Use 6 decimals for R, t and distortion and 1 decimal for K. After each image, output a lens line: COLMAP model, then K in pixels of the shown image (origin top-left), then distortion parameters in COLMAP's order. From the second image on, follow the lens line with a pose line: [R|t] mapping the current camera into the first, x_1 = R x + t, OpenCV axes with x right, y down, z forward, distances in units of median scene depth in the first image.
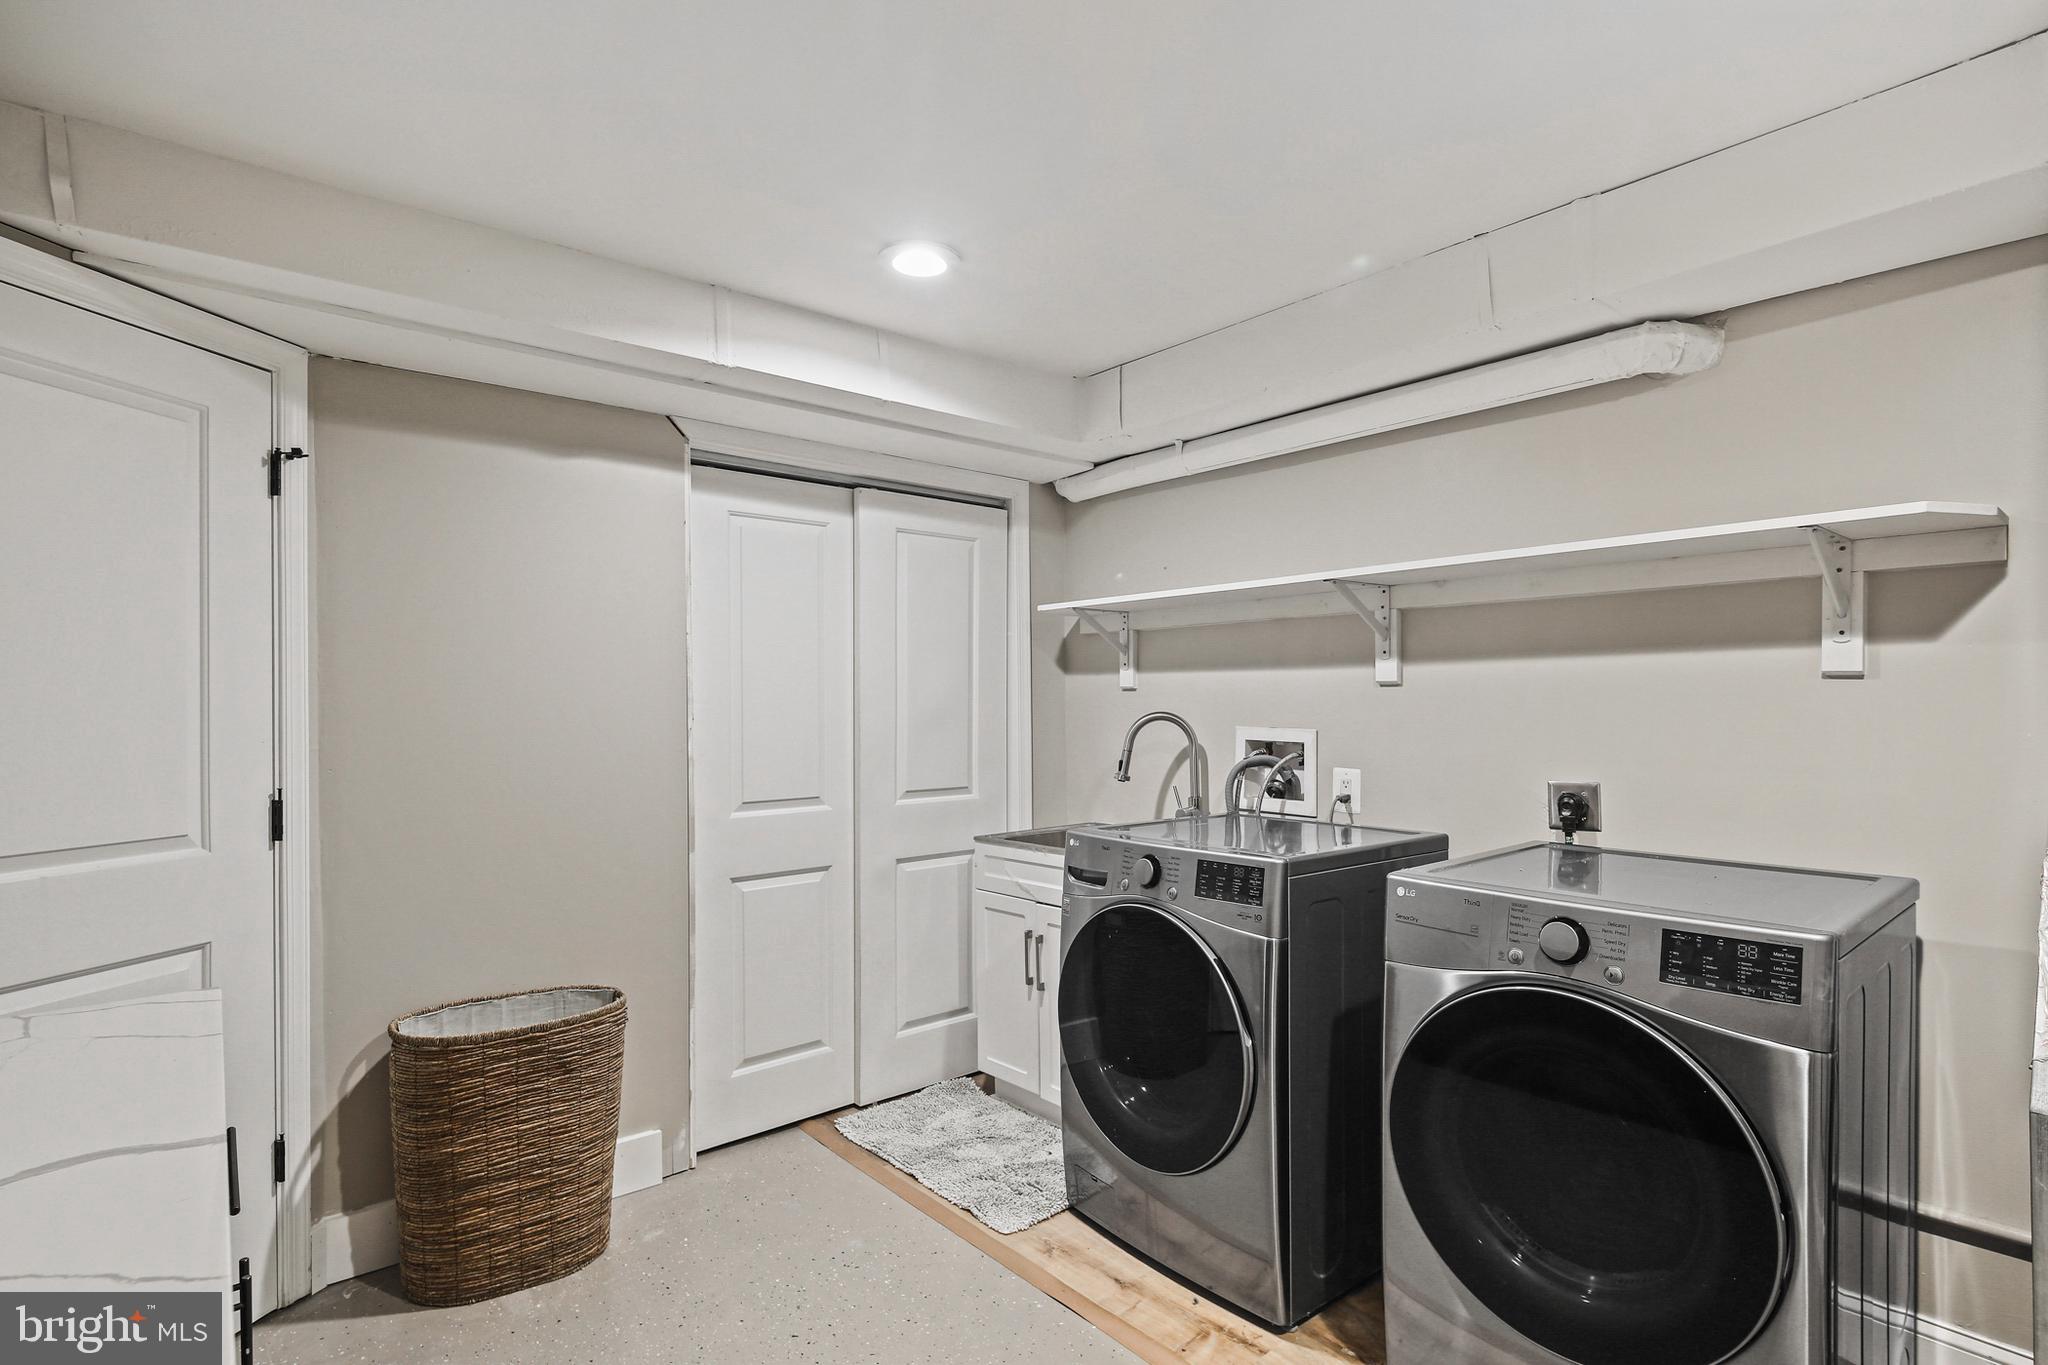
lens RADIAL K [[997.6, 0, 1020.9], [0, 997.6, 692.9], [0, 0, 1]] dist [0.008116, -0.005731]
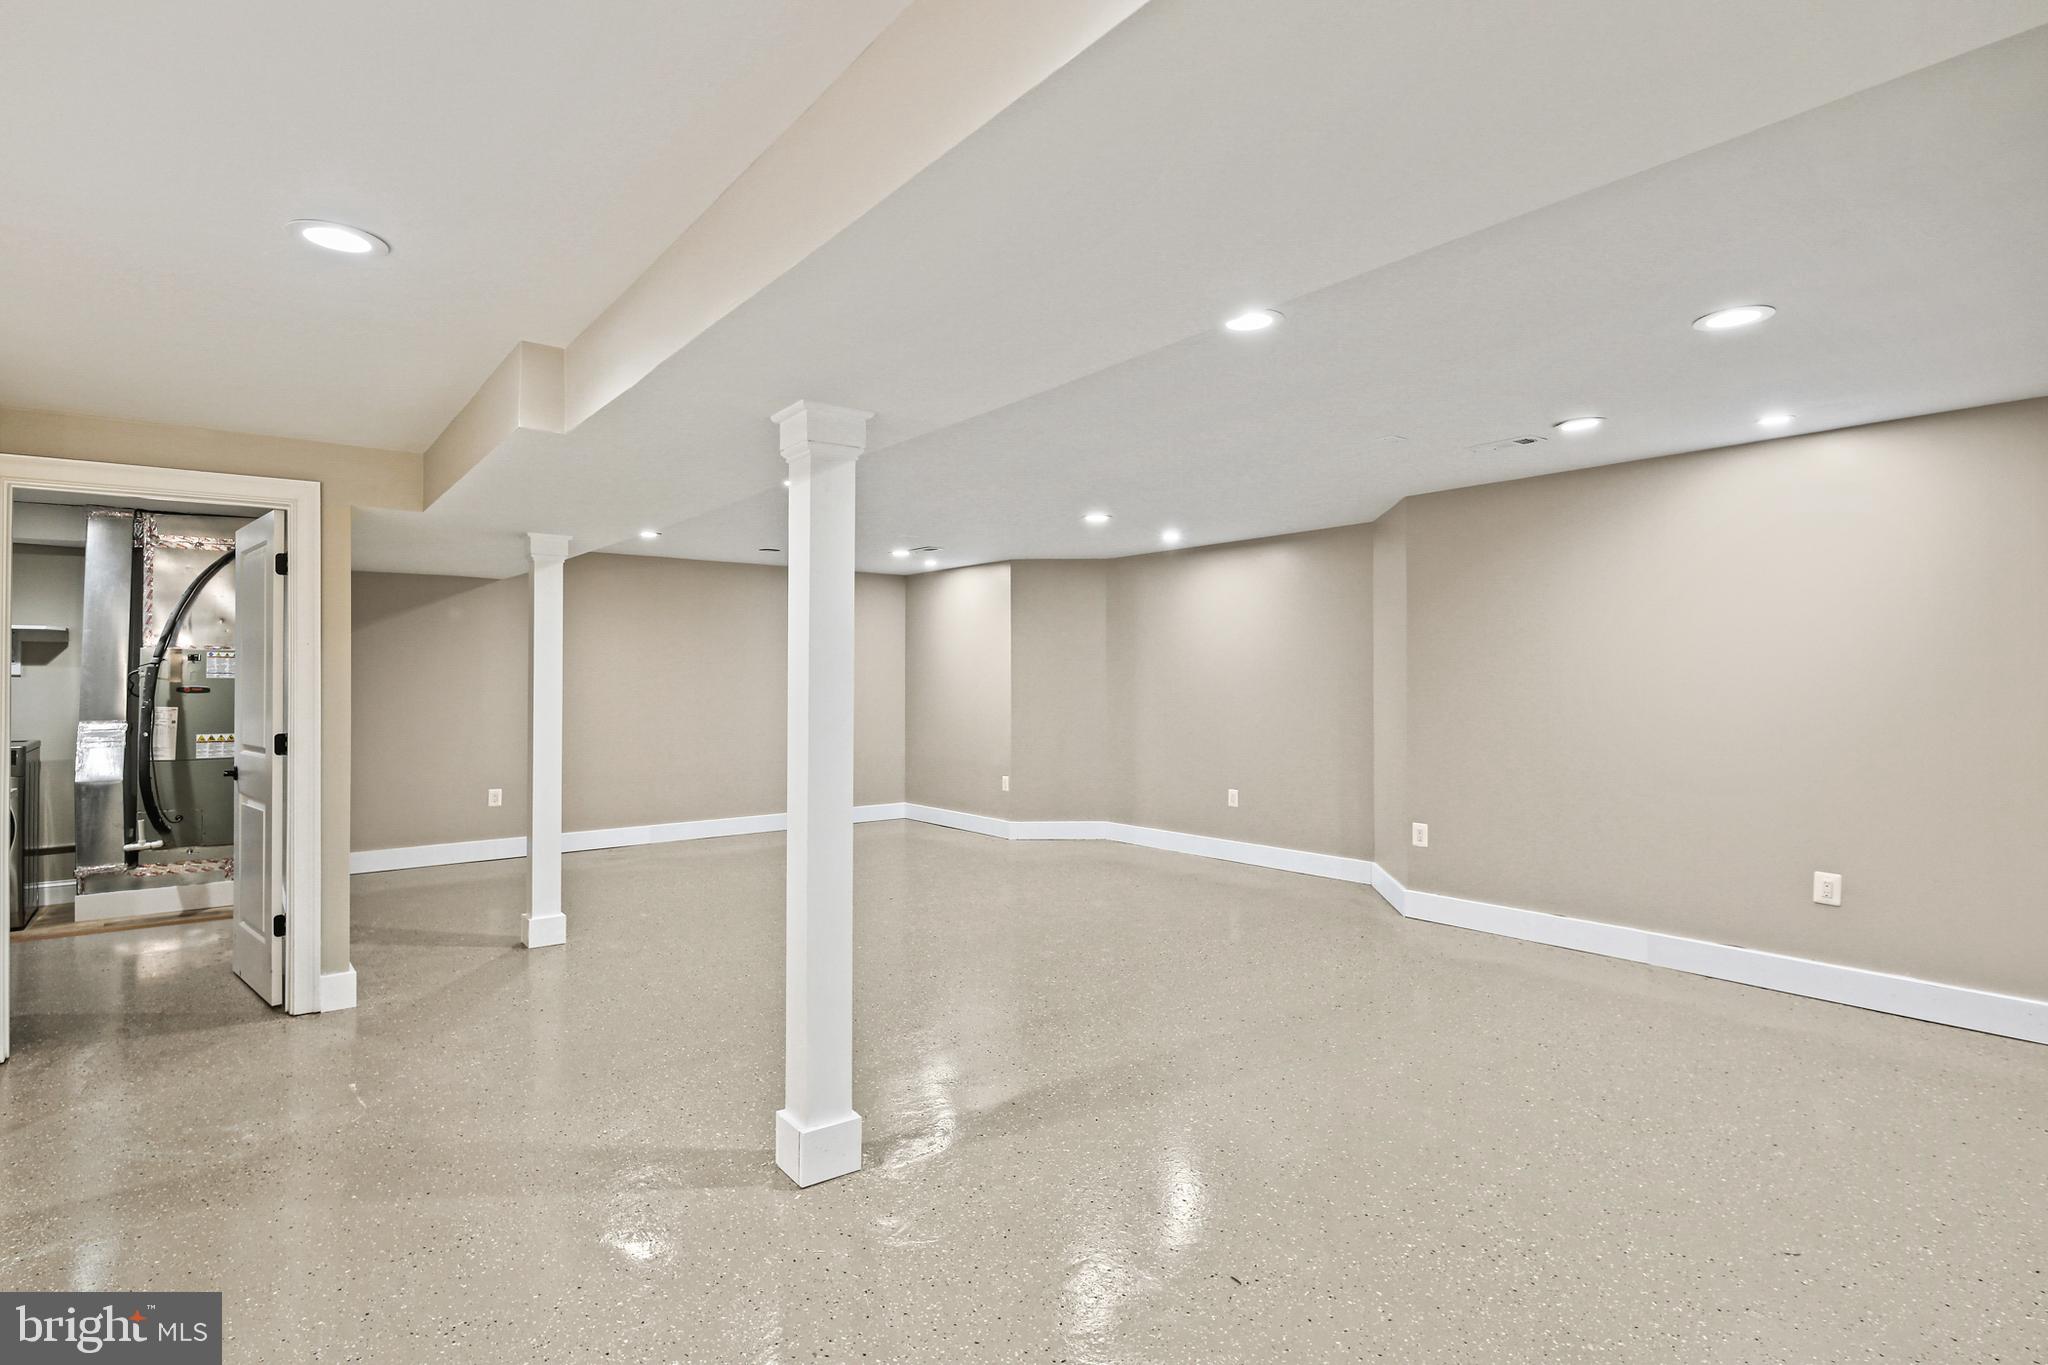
lens RADIAL K [[997.6, 0, 1021.2], [0, 997.6, 679.7], [0, 0, 1]] dist [0.008116, -0.005731]
pose [[0.034326, 0.003294, 0.999405, -2.148699], [-0.003558, 0.999989, -0.003173, -0.008537], [-0.999404, -0.003447, 0.034338, -2.200546]]
